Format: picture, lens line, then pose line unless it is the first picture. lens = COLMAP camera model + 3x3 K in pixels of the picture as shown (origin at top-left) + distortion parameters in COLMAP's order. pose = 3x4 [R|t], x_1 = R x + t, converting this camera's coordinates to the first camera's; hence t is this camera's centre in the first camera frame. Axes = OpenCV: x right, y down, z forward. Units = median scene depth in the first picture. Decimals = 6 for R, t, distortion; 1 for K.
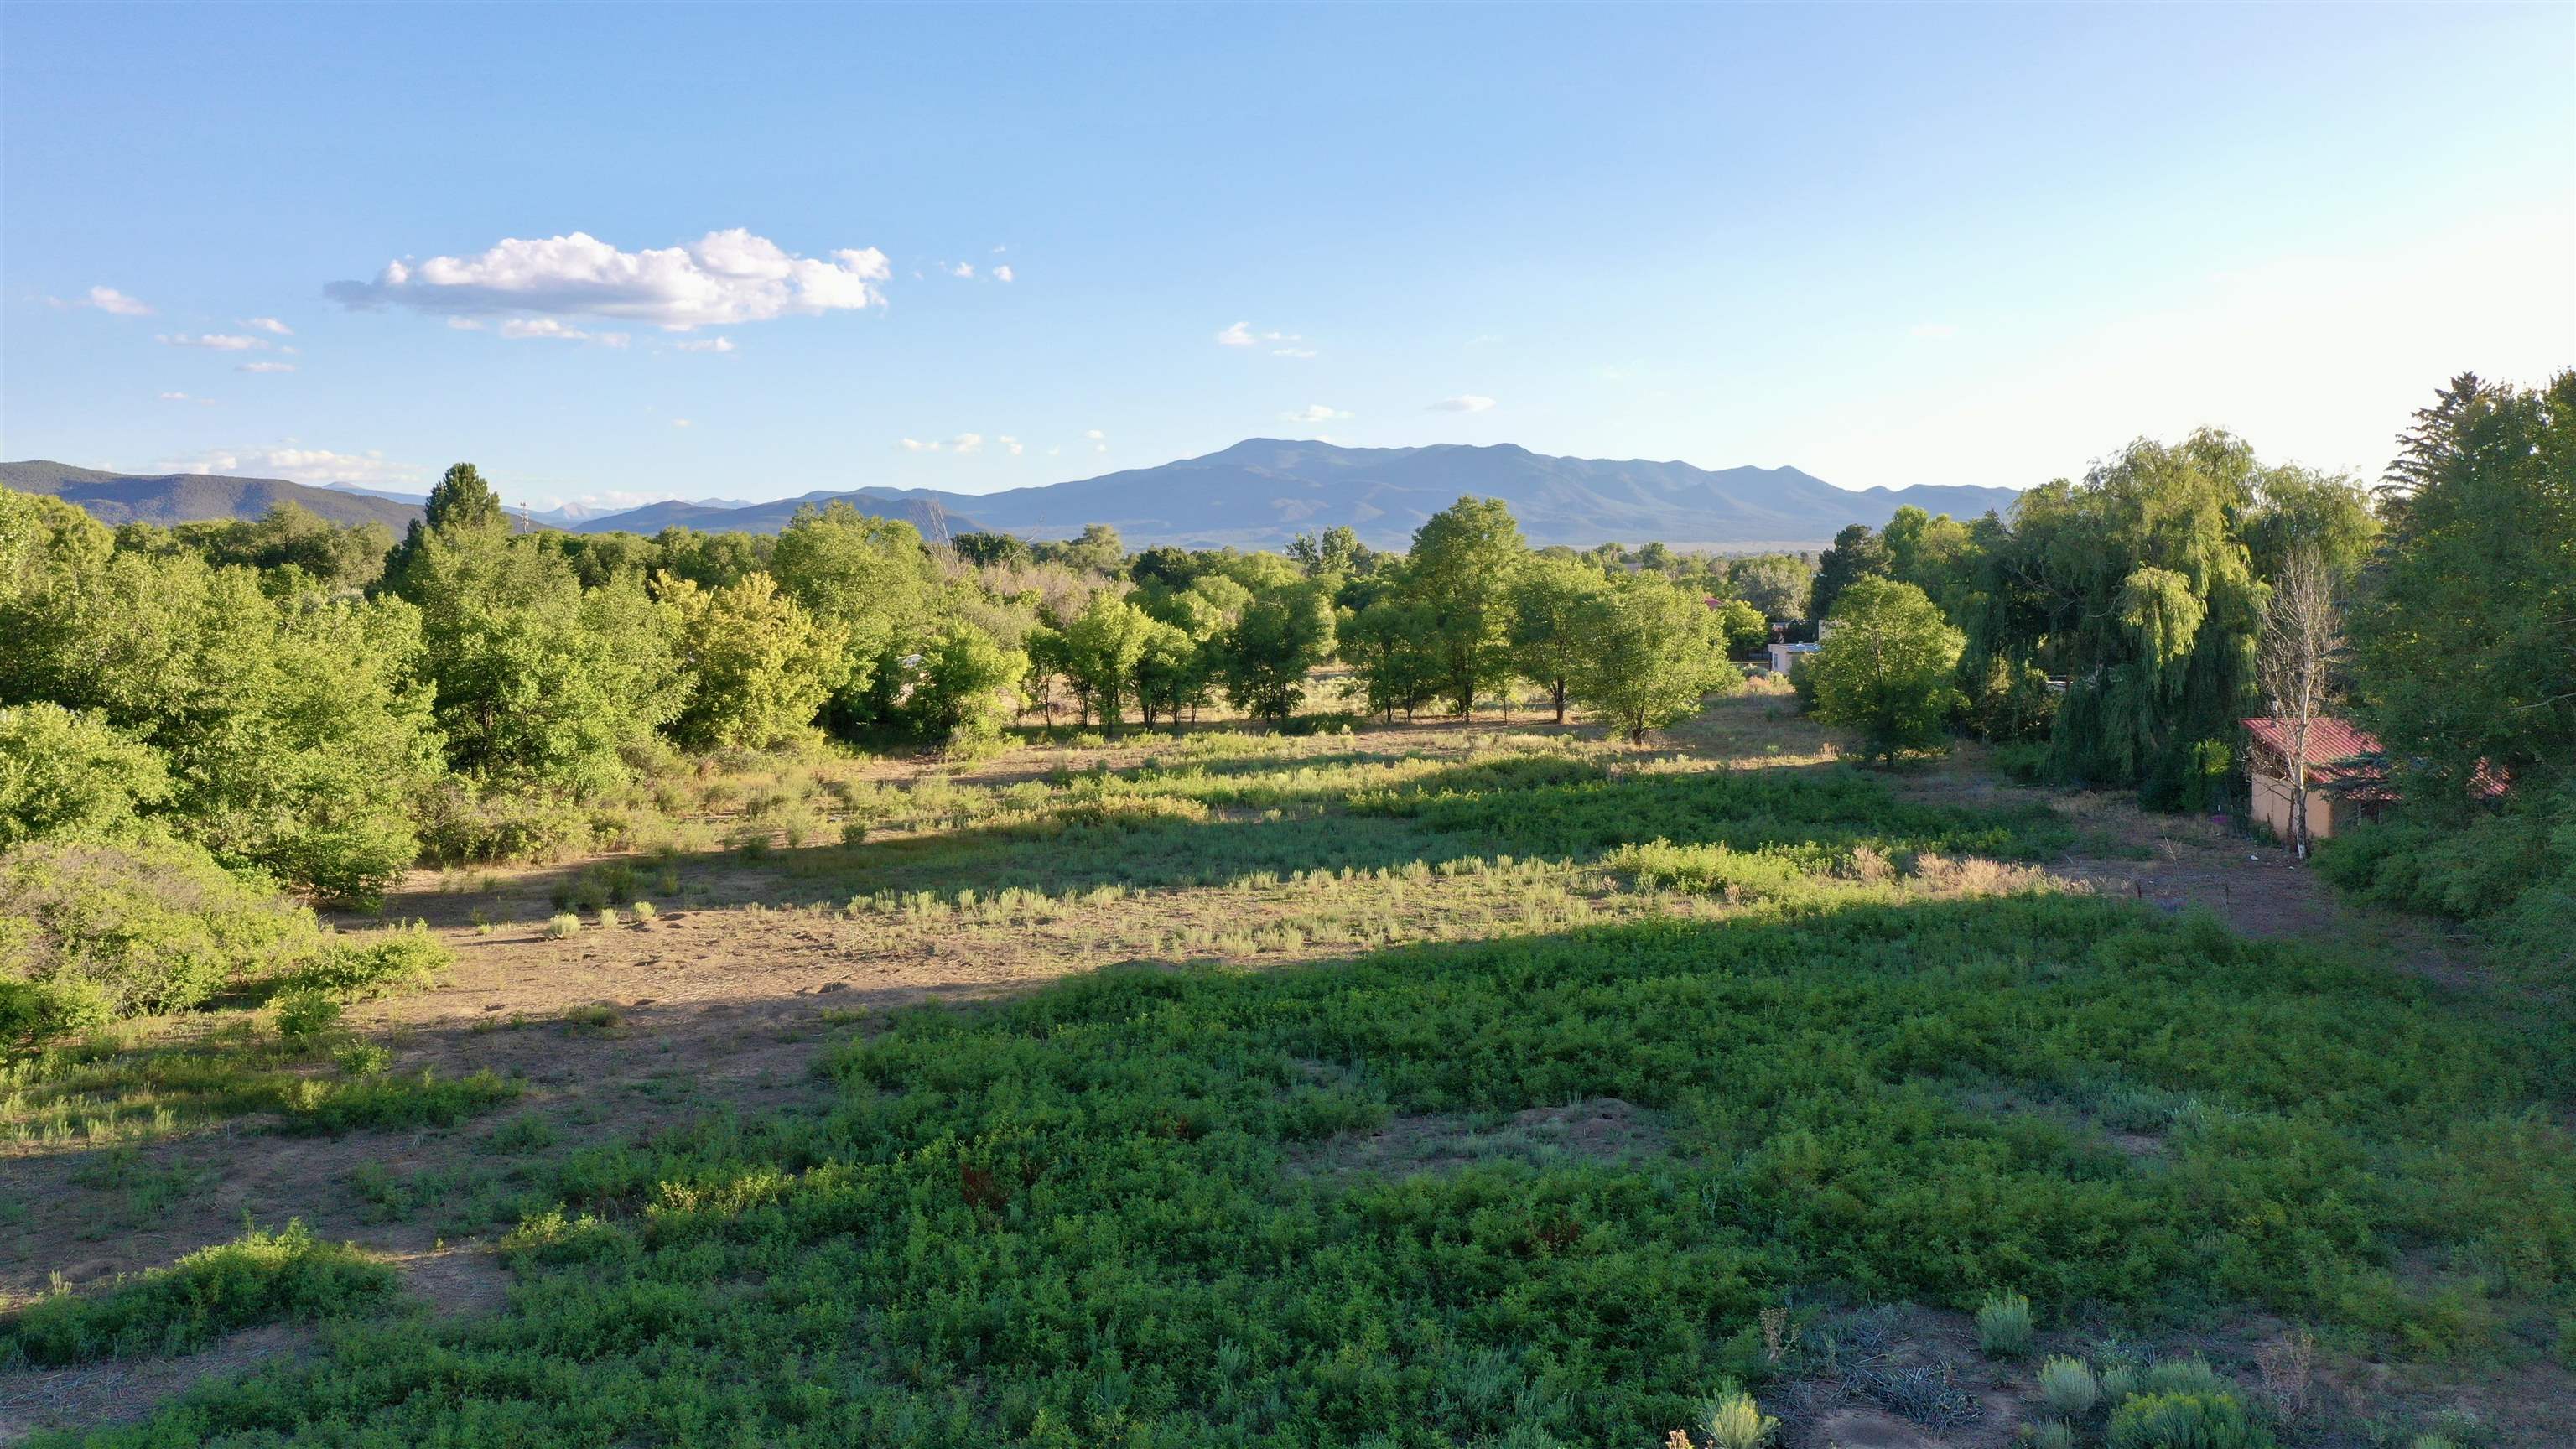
lens RADIAL K [[2023.4, 0, 1298.3], [0, 2023.4, 729.2], [0, 0, 1]] dist [0.017136, 0.005375]
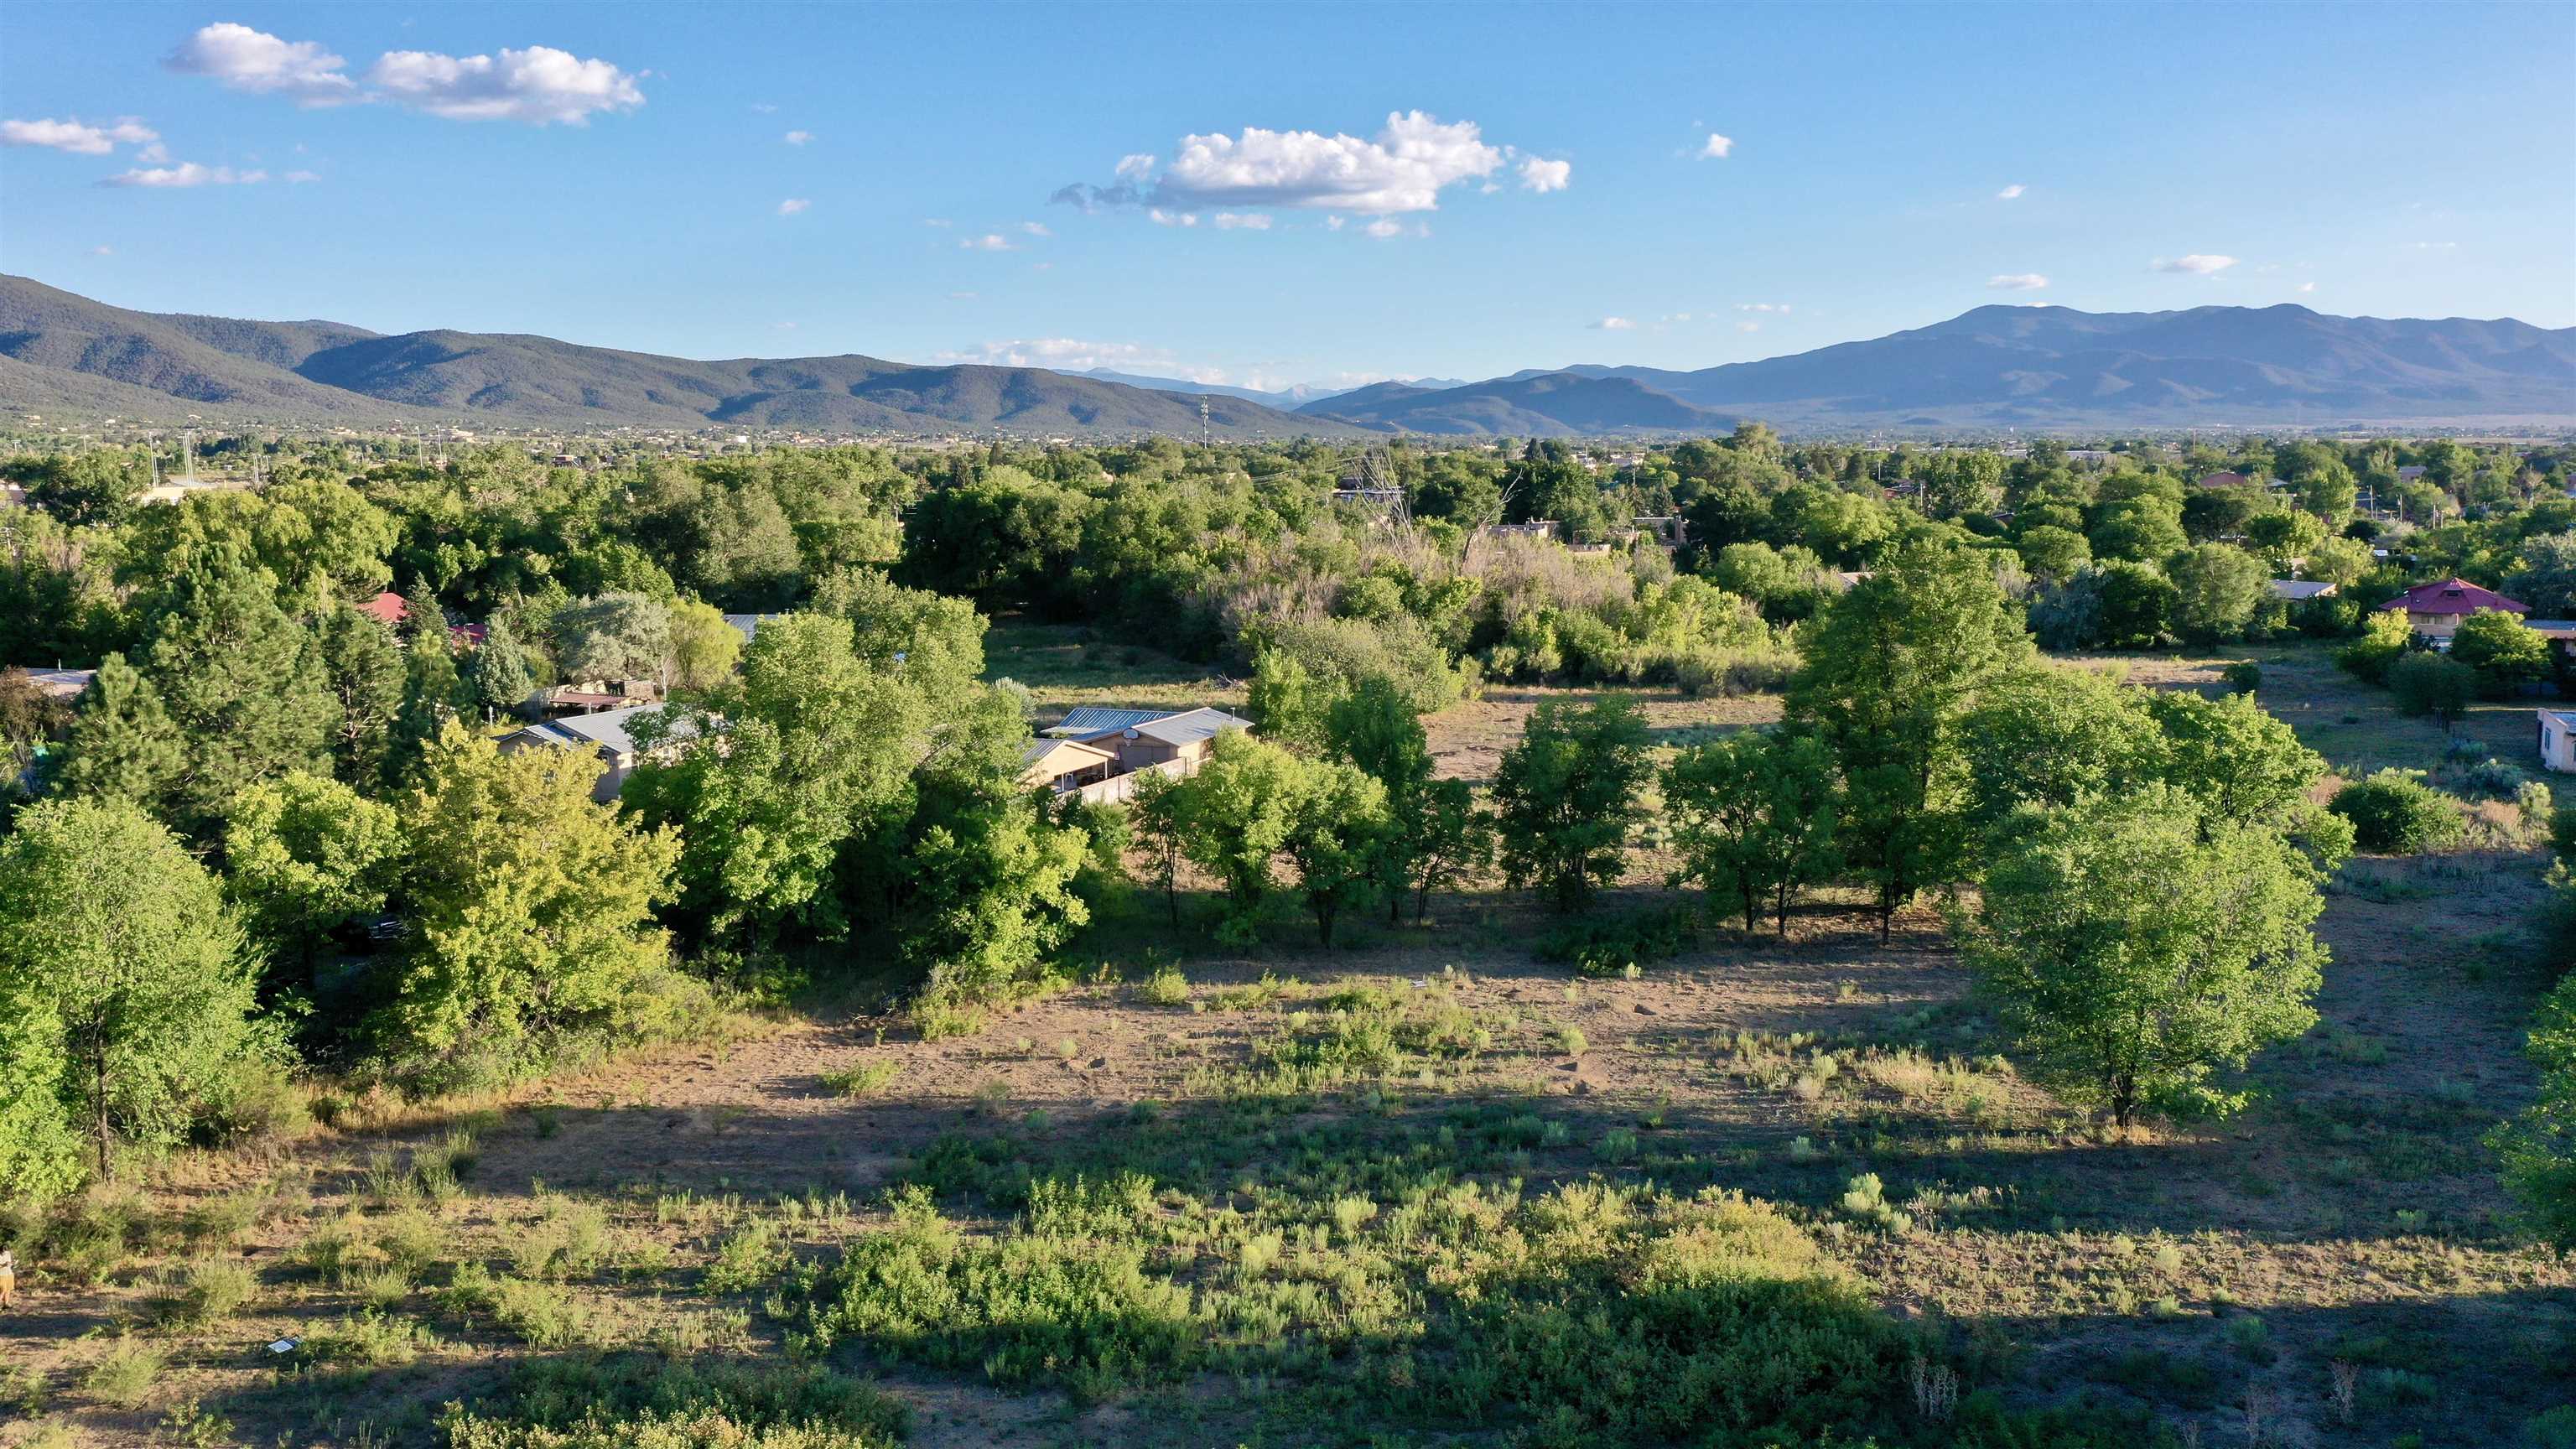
lens RADIAL K [[2023.4, 0, 1301.2], [0, 2023.4, 719.3], [0, 0, 1]] dist [0.017136, 0.005375]
pose [[0.941738, 0.045236, -0.333291, 0.196890], [-0.026736, 0.997847, 0.059889, -0.165111], [0.335283, -0.047489, 0.940920, 0.656115]]
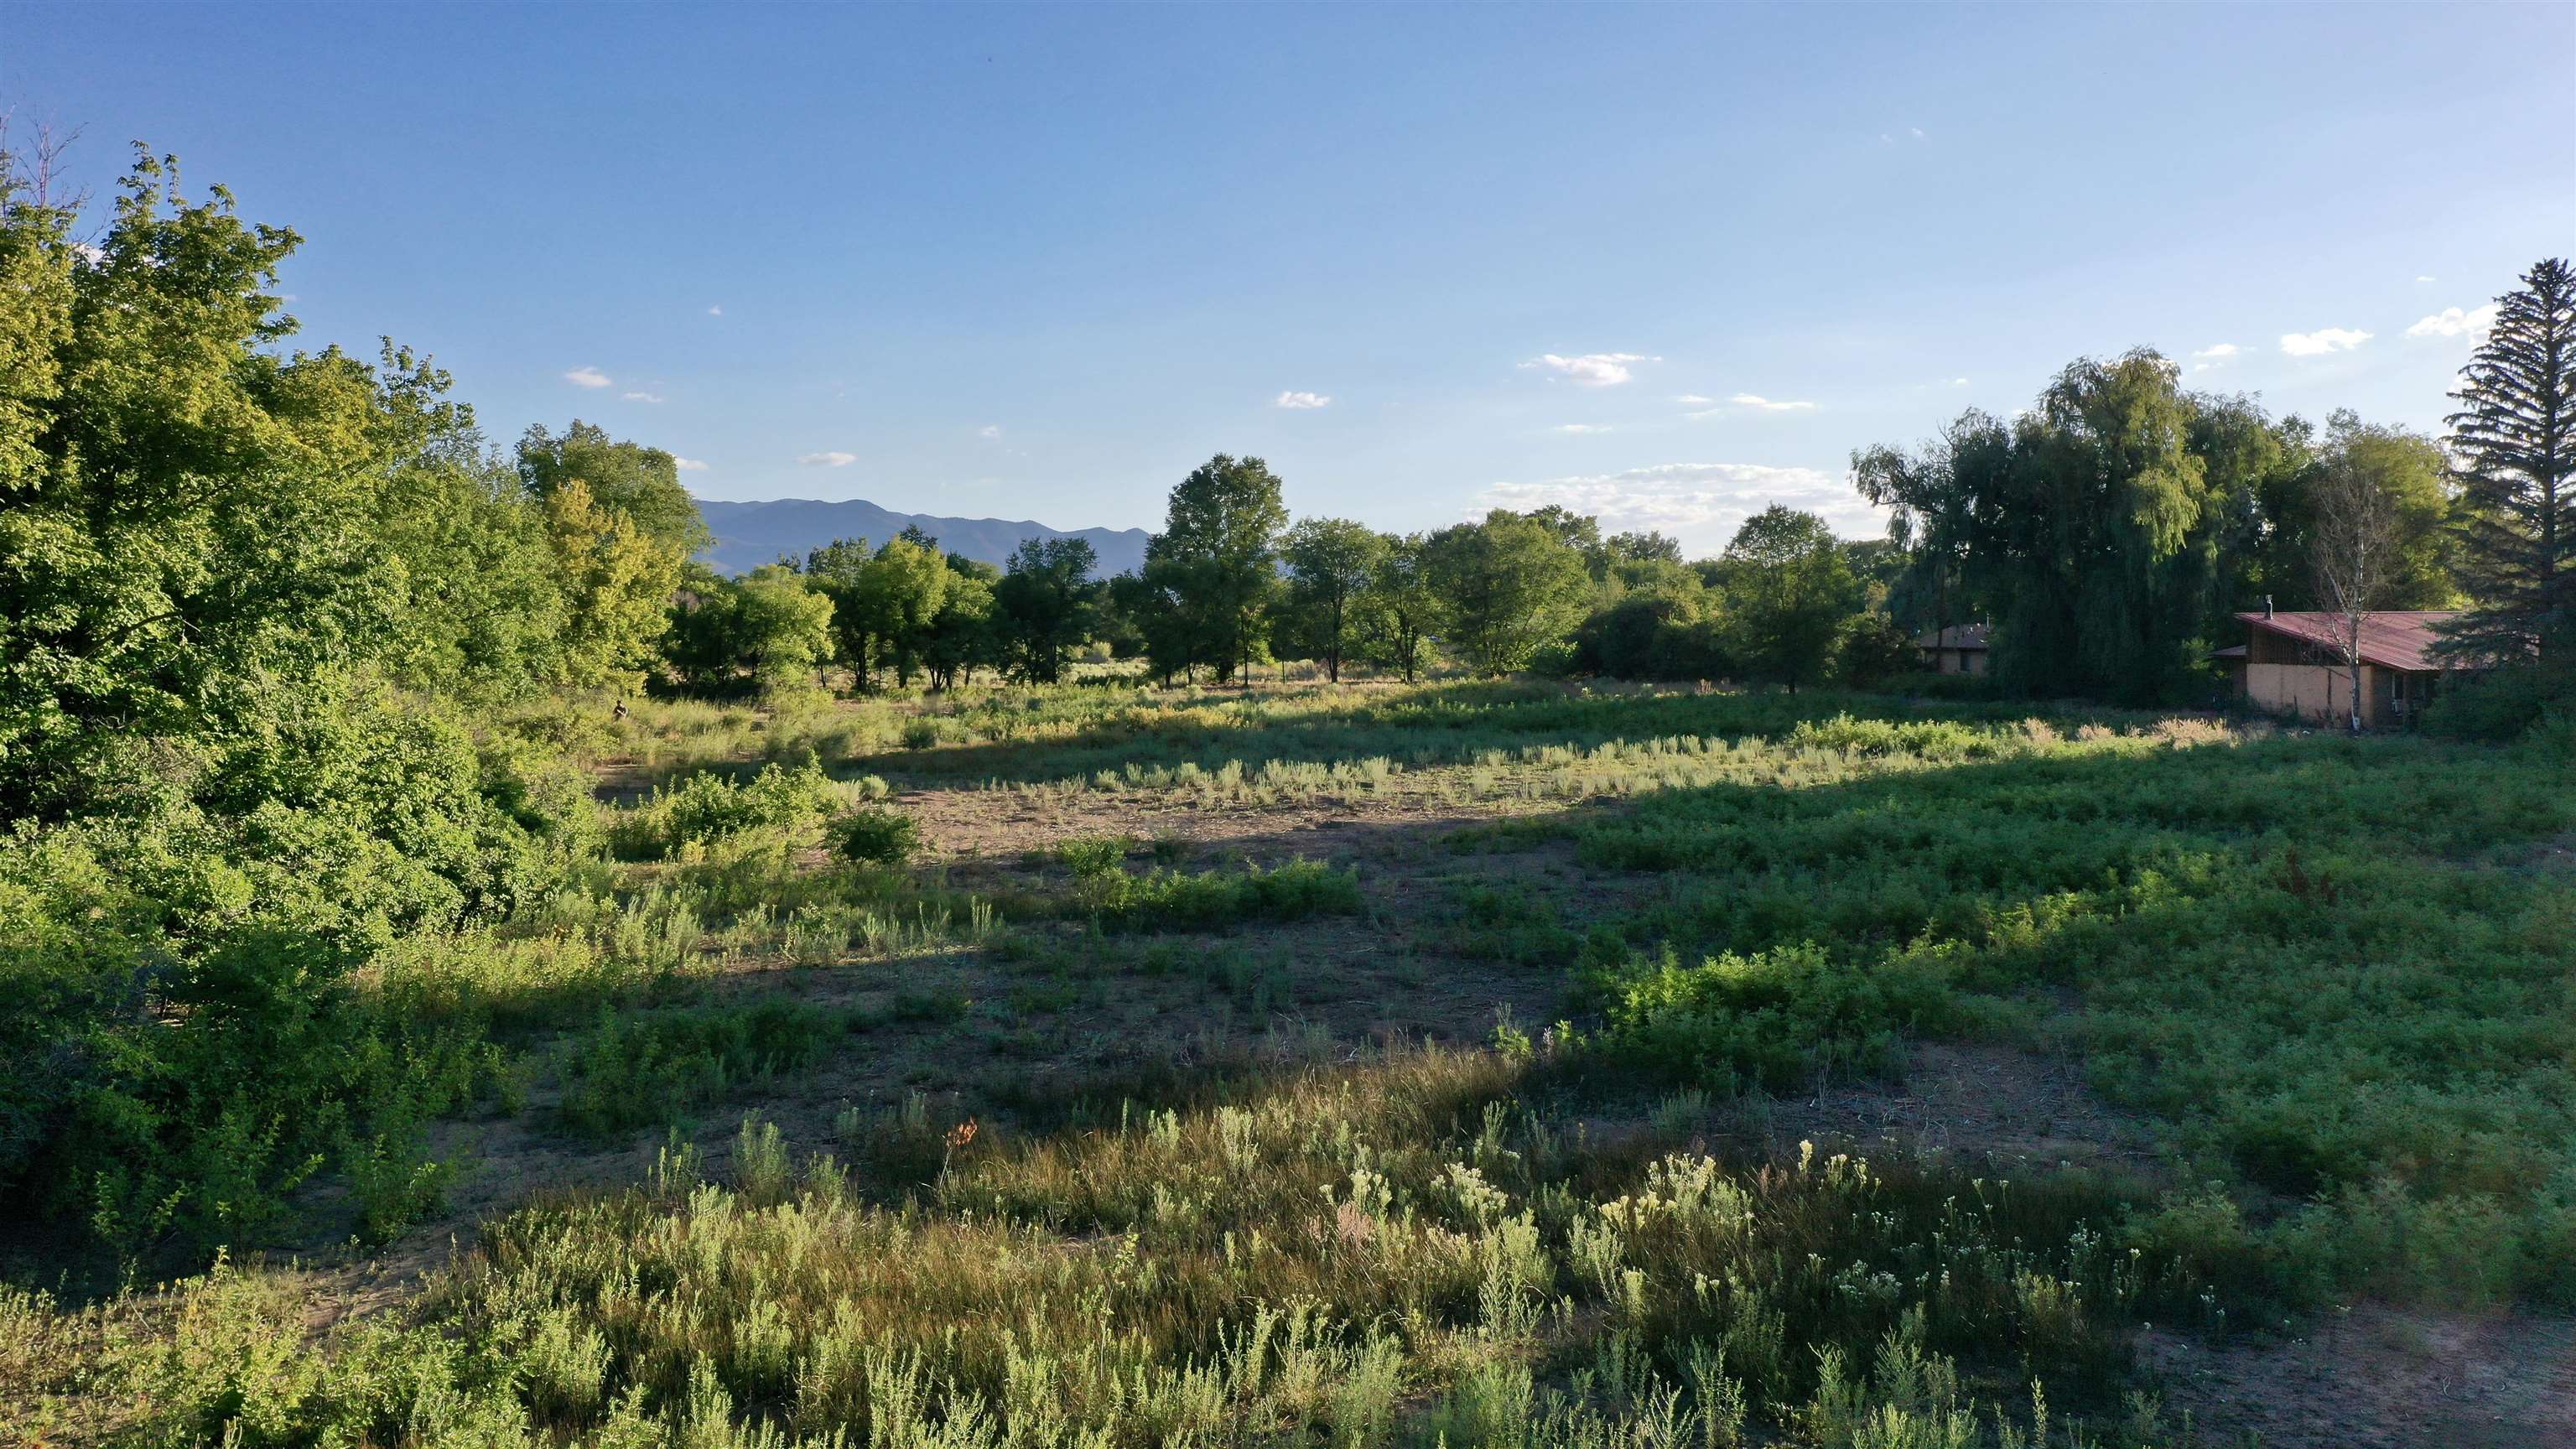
lens RADIAL K [[2023.4, 0, 1280.2], [0, 2023.4, 738.7], [0, 0, 1]] dist [0.017136, 0.005375]
pose [[0.953194, -0.013408, 0.302060, -0.317679], [0.021220, 0.999519, -0.022594, 0.071778], [-0.301612, 0.027947, 0.953021, 0.149100]]
